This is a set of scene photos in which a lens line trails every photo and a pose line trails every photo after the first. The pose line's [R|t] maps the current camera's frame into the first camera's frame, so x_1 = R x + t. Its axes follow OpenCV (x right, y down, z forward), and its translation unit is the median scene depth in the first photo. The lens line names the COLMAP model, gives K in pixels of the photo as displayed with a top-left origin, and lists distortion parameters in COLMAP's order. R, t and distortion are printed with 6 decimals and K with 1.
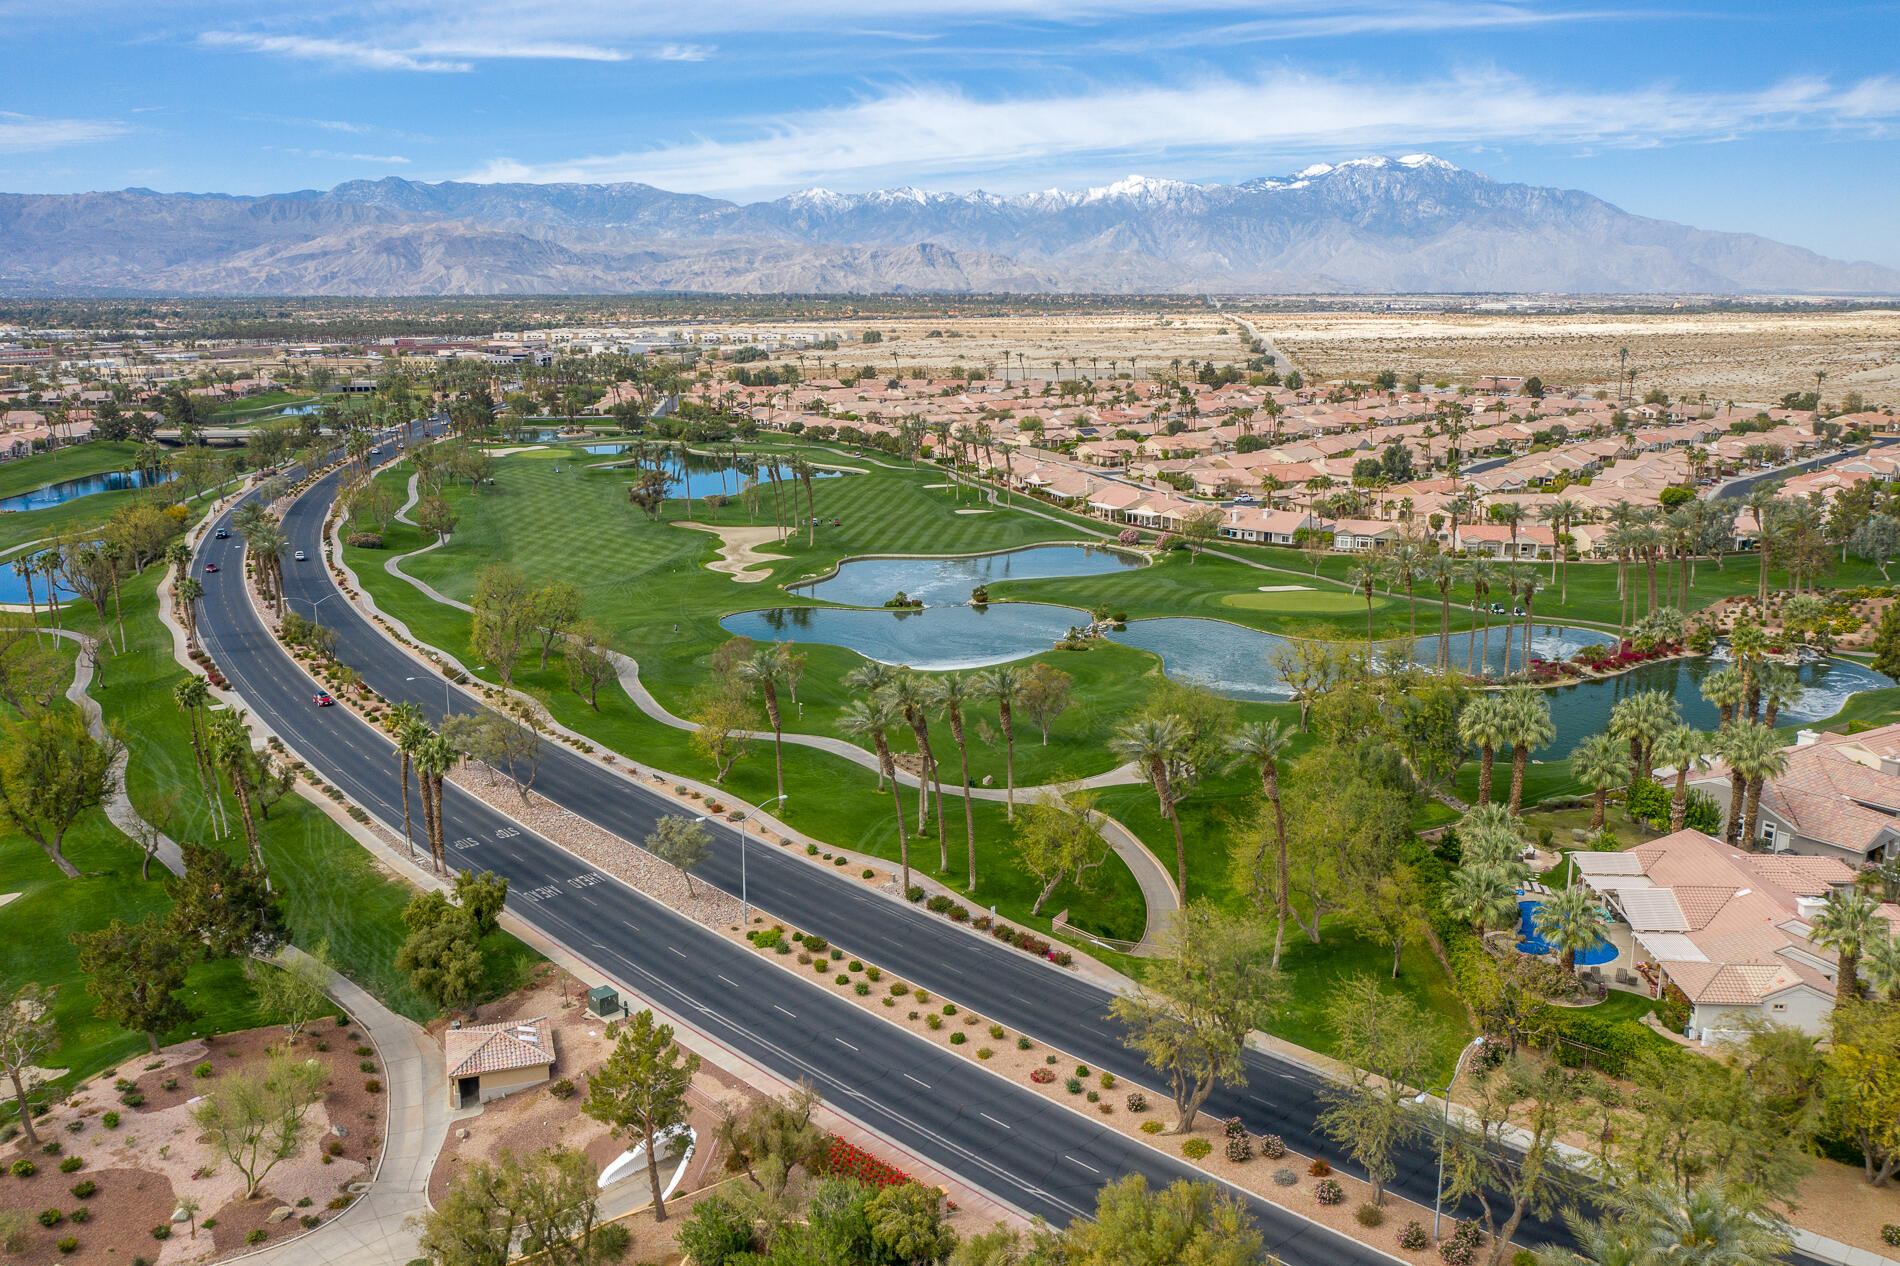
lens RADIAL K [[1505.8, 0, 953.3], [0, 1505.8, 624.2], [0, 0, 1]] dist [-0.015667, 0.004394]
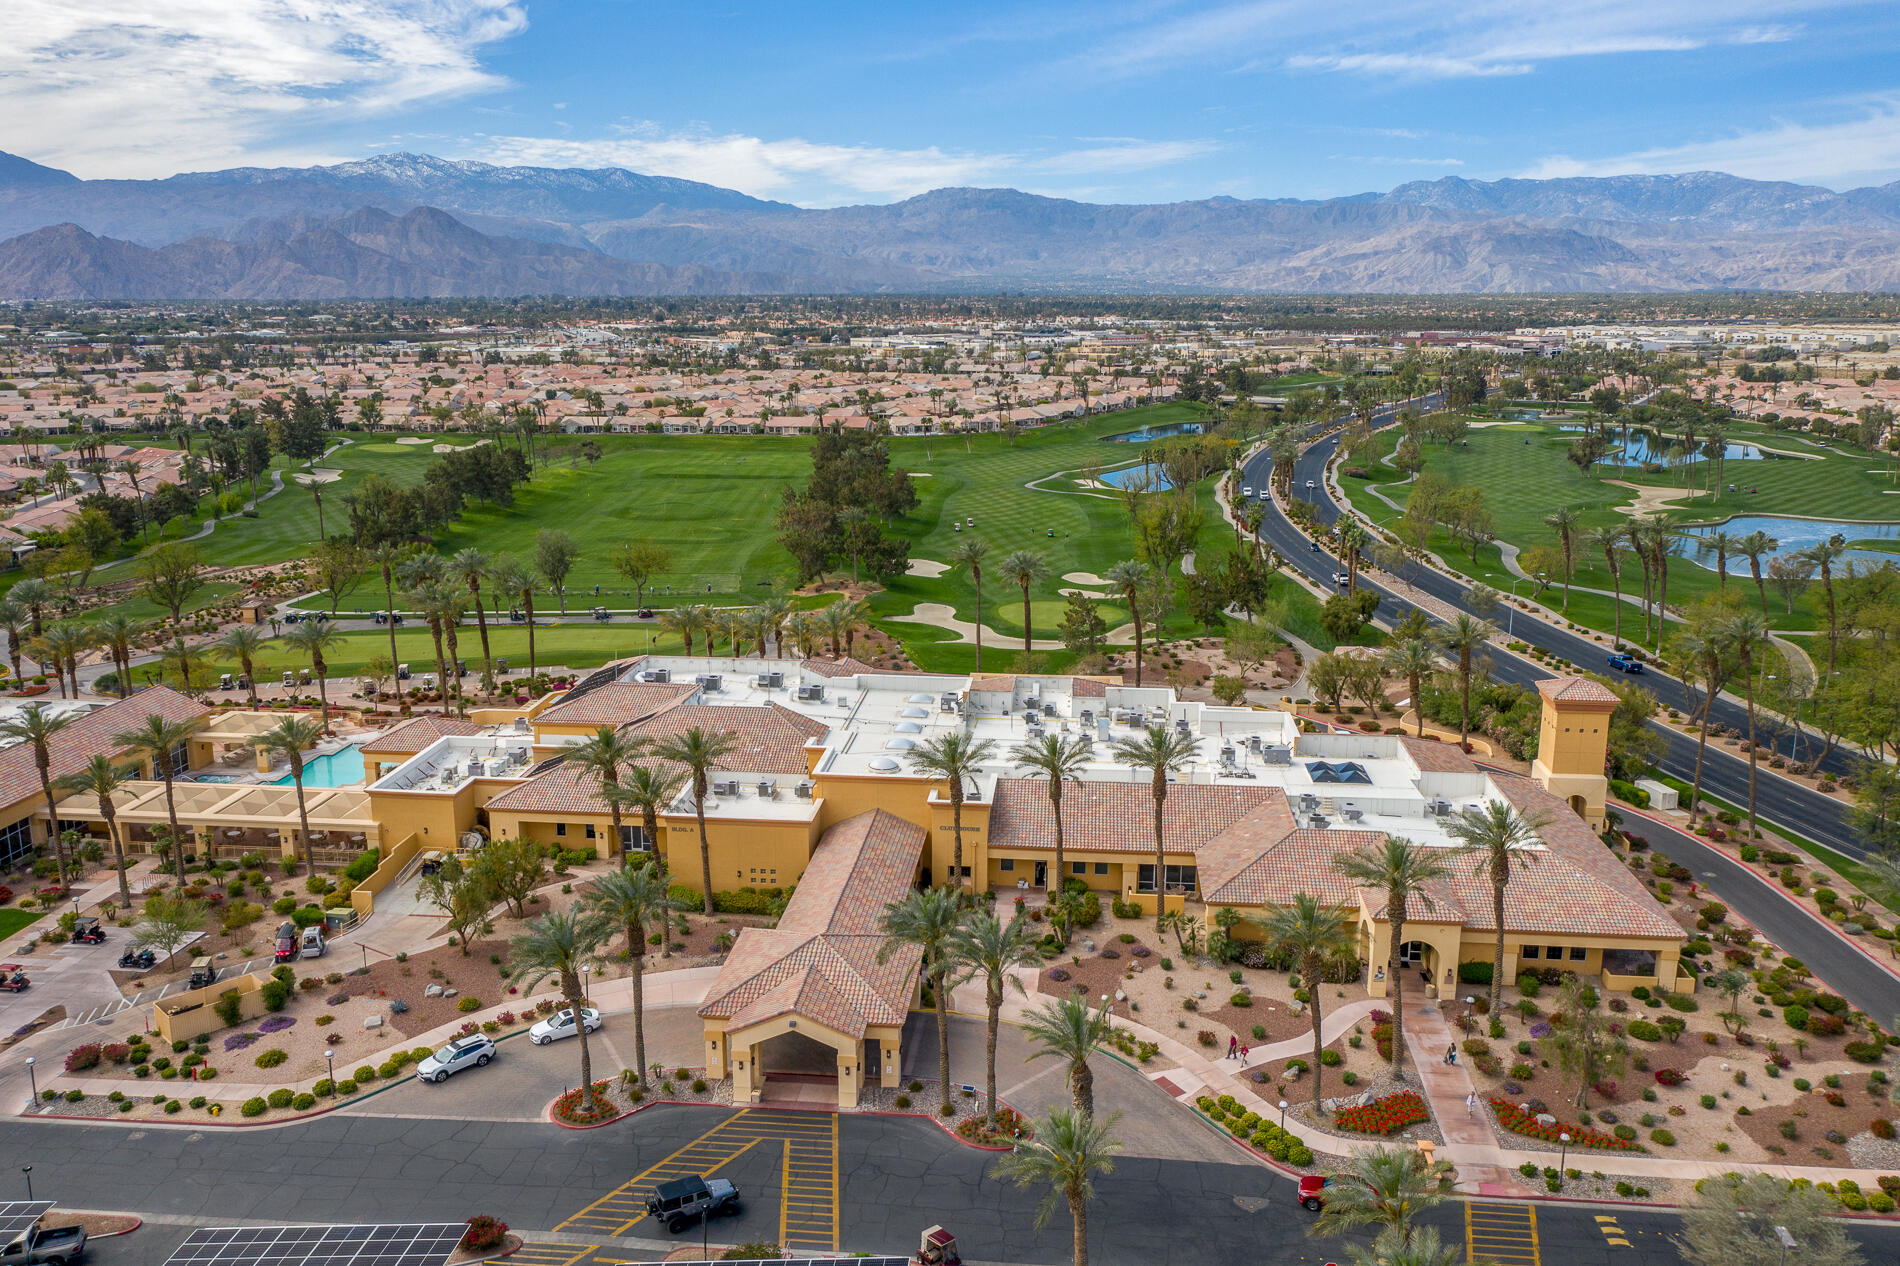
lens RADIAL K [[1505.8, 0, 953.3], [0, 1505.8, 624.2], [0, 0, 1]] dist [-0.015667, 0.004394]
pose [[0.794098, 0.129044, -0.593933, 0.075109], [-0.128280, 0.990772, 0.043752, 0.035506], [0.594098, 0.041446, 0.803324, -0.155718]]
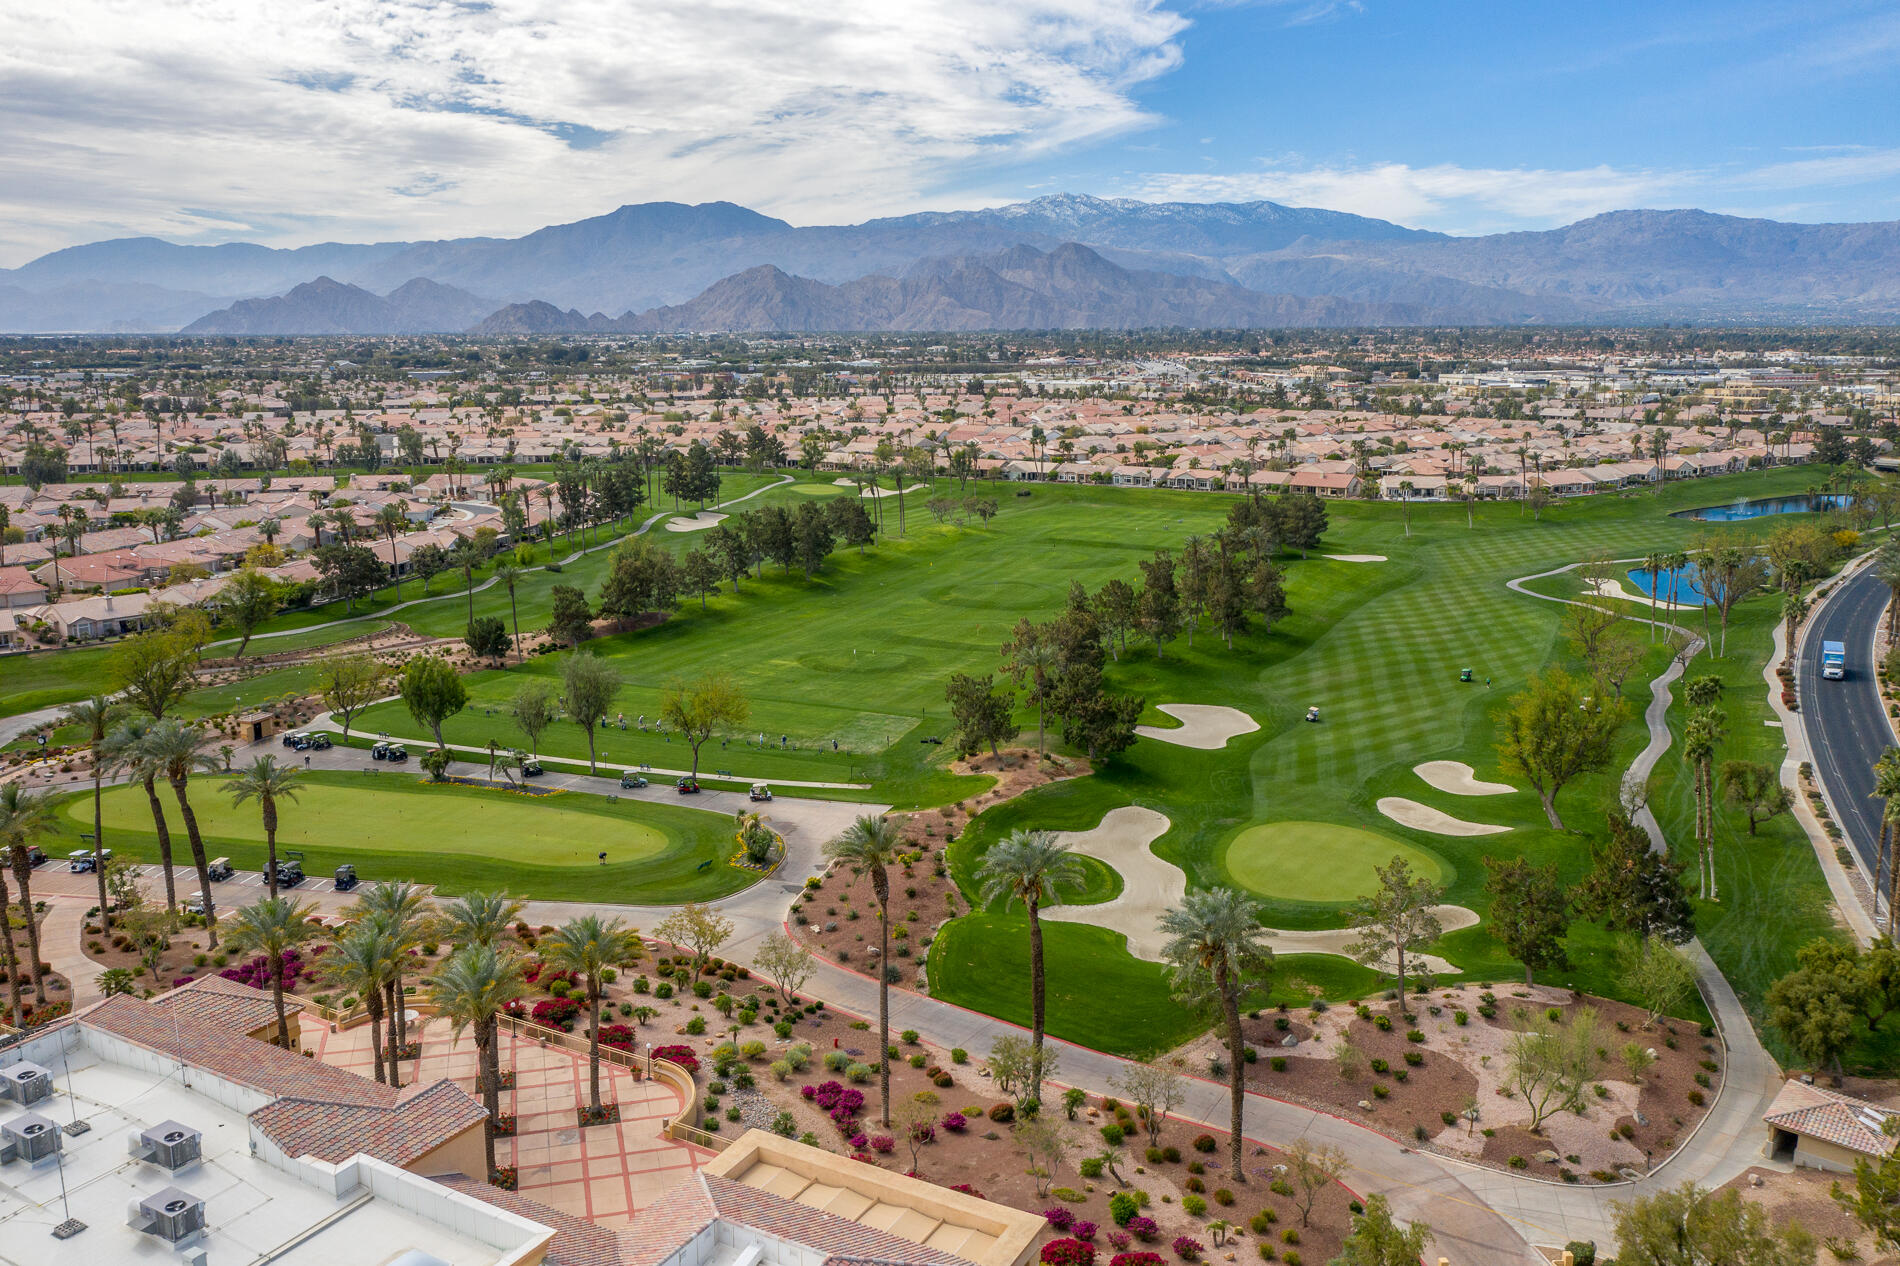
lens RADIAL K [[1496.9, 0, 950.0], [0, 1496.9, 649.1], [0, 0, 1]] dist [-0.006659, 0.007299]
pose [[0.483767, 0.181520, -0.856166, 0.025720], [-0.183013, 0.977609, 0.103858, 0.001260], [0.855848, 0.106446, 0.506156, 0.008395]]
